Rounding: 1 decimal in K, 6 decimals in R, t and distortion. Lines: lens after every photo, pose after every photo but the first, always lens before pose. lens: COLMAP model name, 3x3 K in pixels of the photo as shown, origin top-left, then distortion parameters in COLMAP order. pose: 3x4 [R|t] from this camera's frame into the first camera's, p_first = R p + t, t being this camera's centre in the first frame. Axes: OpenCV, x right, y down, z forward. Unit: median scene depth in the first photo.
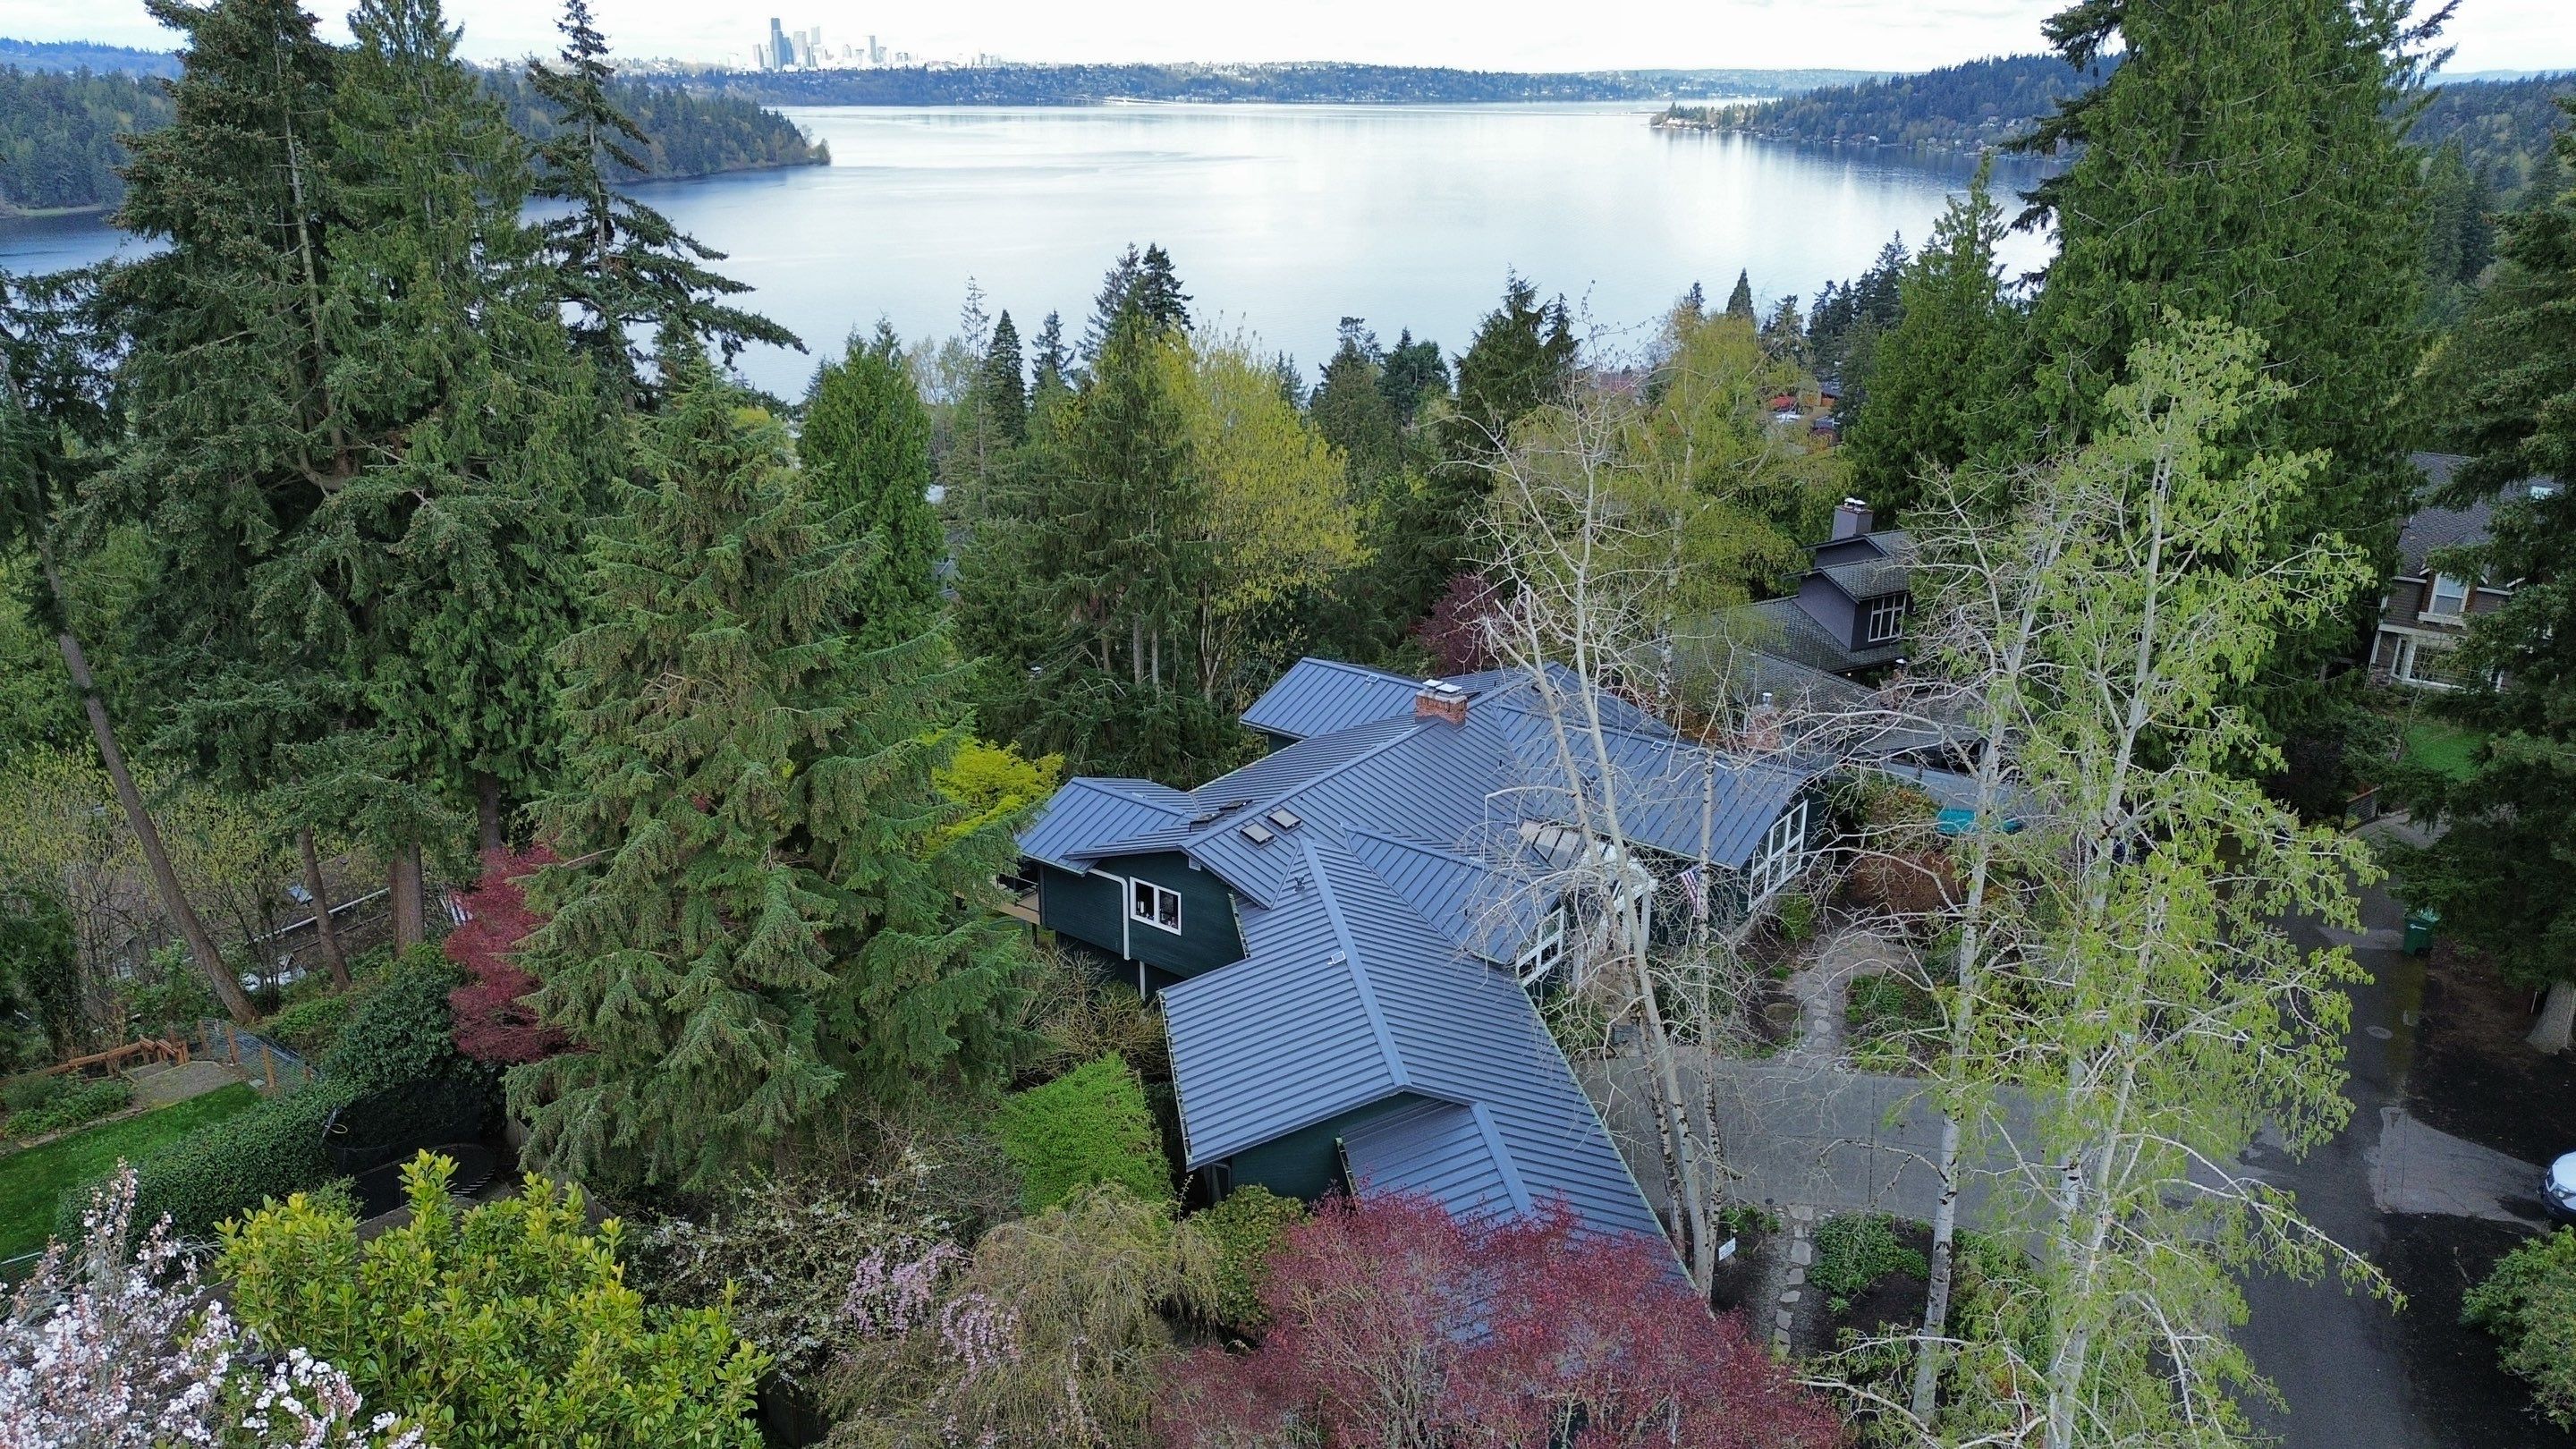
lens RADIAL K [[1814.5, 0, 1288.2], [0, 1814.5, 719.5], [0, 0, 1]] dist [0.083901, -0.085361]
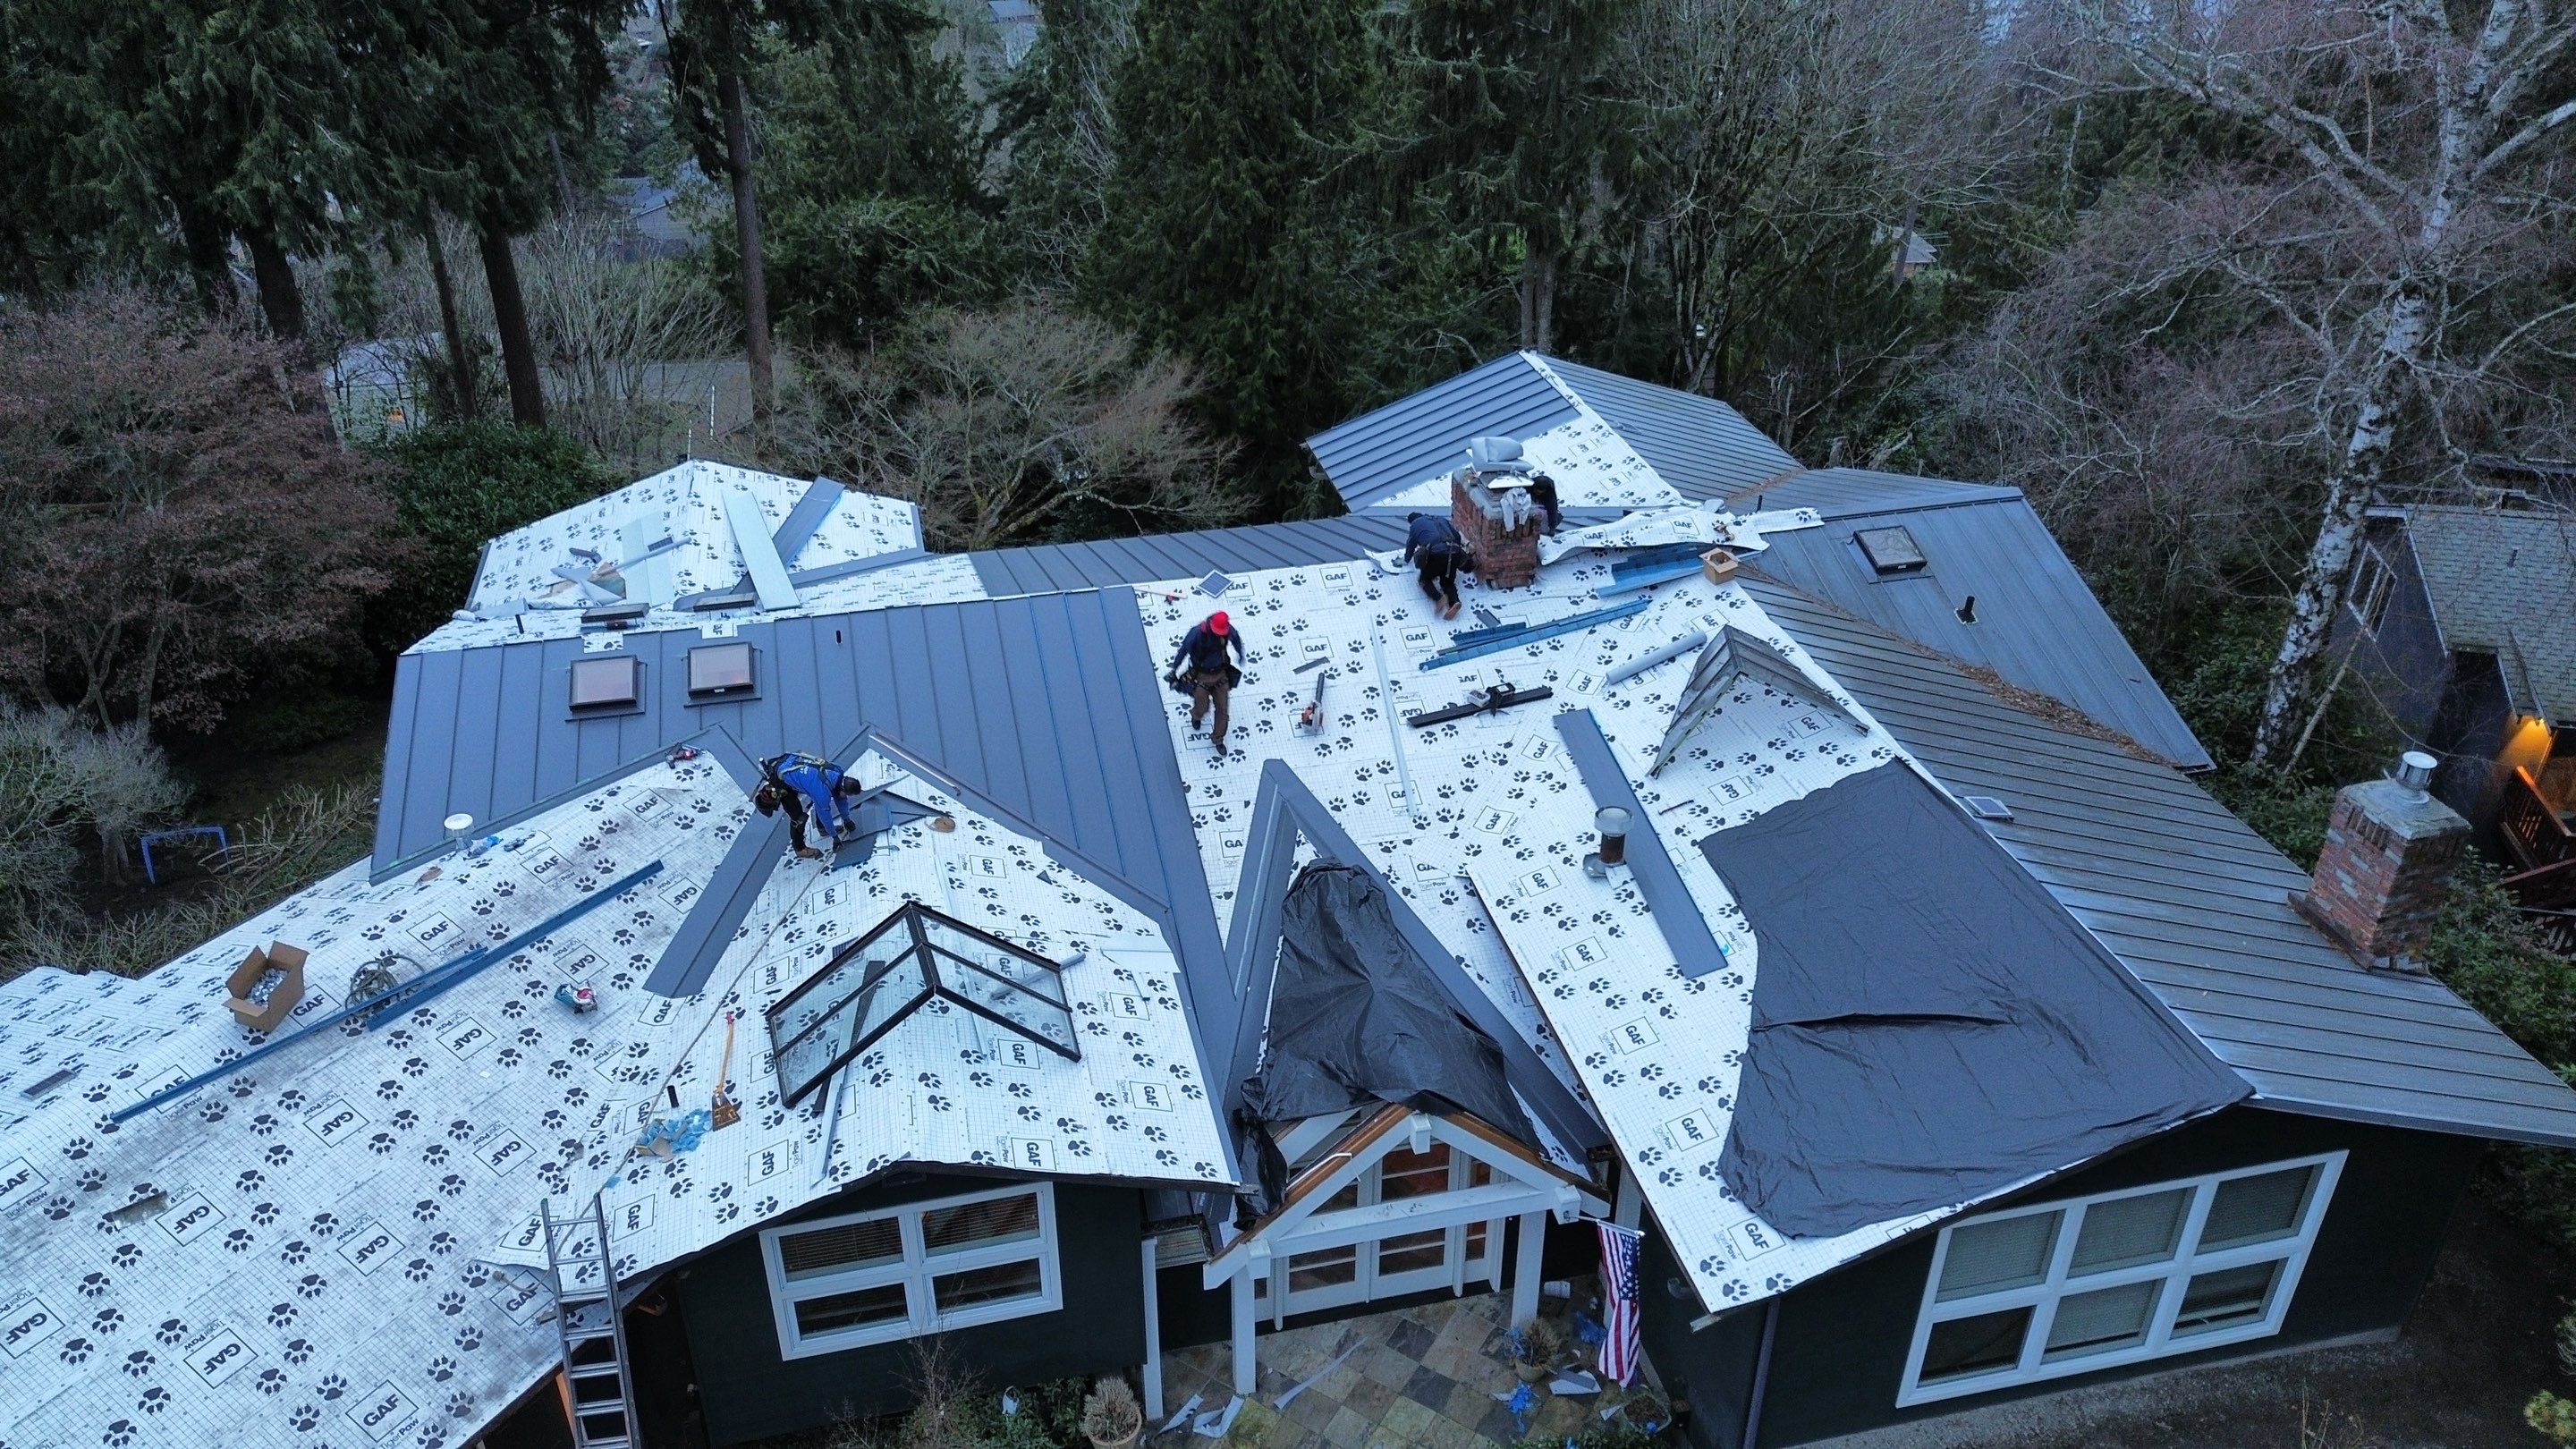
lens RADIAL K [[1814.5, 0, 1288.2], [0, 1814.5, 719.5], [0, 0, 1]] dist [0.083901, -0.085361]
pose [[0.764597, 0.322749, -0.557876, 0.278503], [-0.211168, 0.943253, 0.256285, -0.056596], [0.608934, -0.078149, 0.789362, 0.631307]]
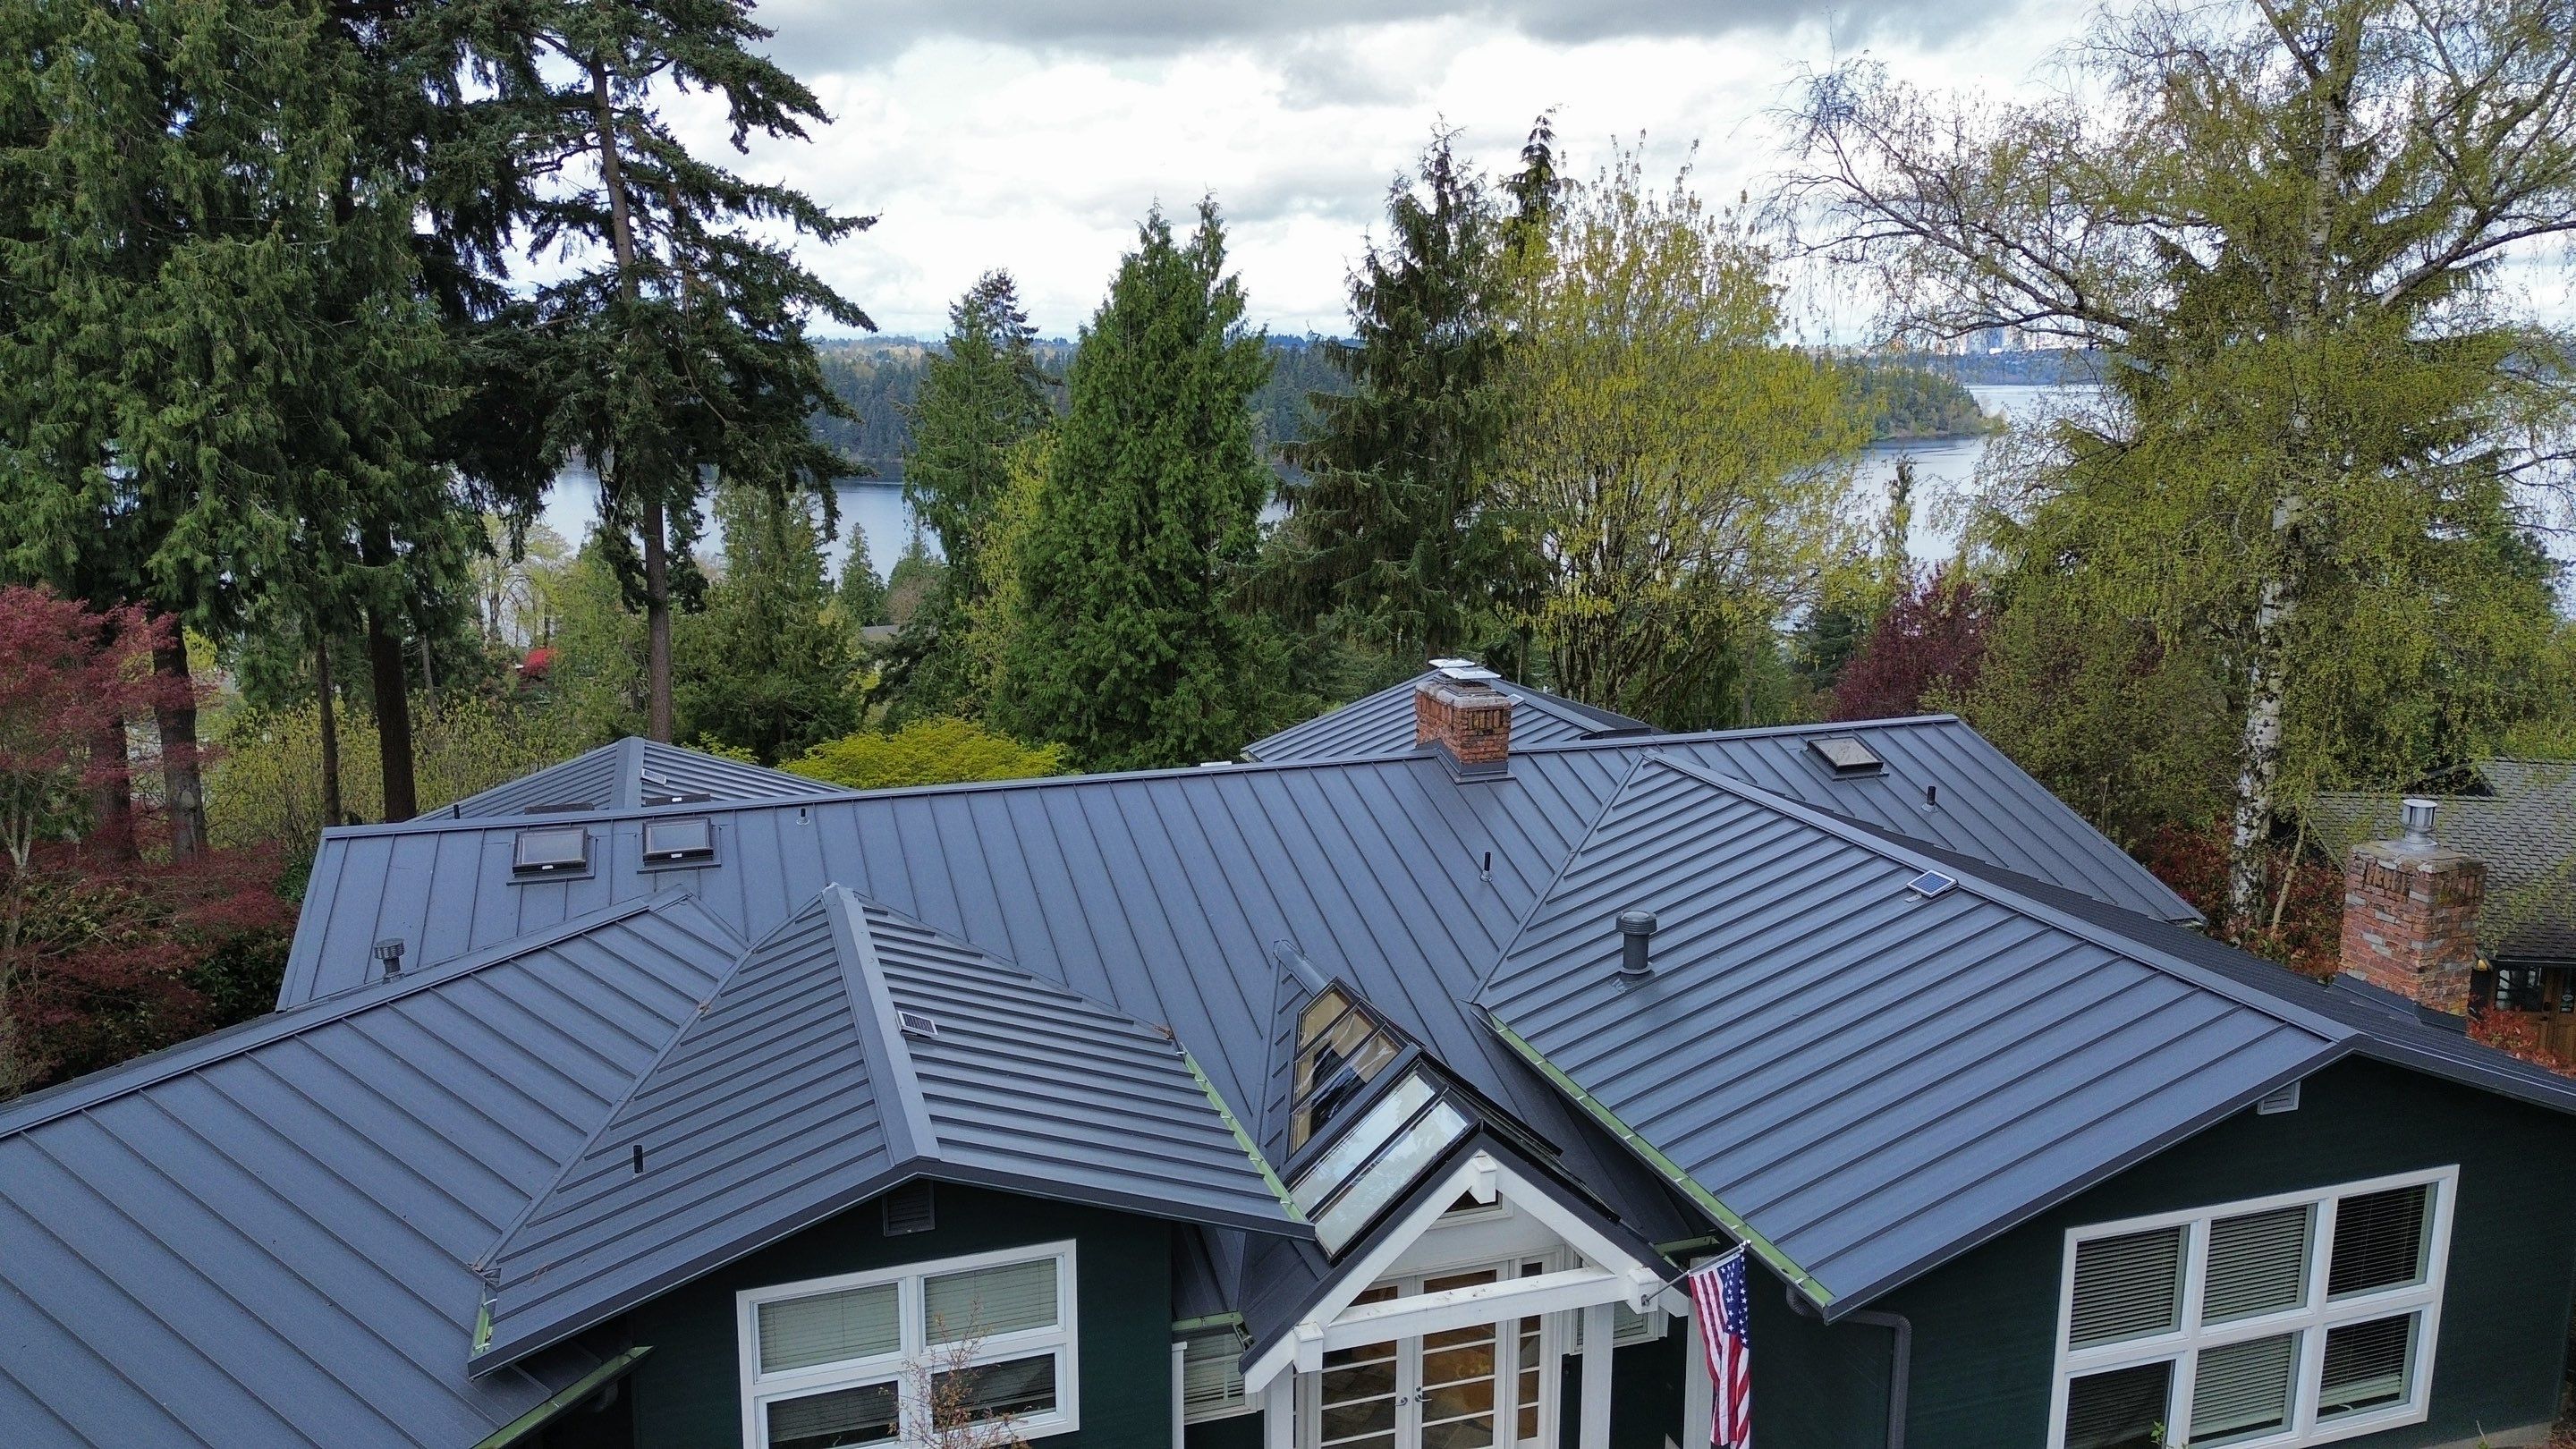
lens RADIAL K [[1814.5, 0, 1288.2], [0, 1814.5, 719.5], [0, 0, 1]] dist [0.083901, -0.085361]
pose [[0.816792, 0.108519, -0.566635, 0.272579], [-0.189184, 0.978224, -0.085361, 0.032618], [0.545032, 0.176921, 0.819536, 0.627193]]
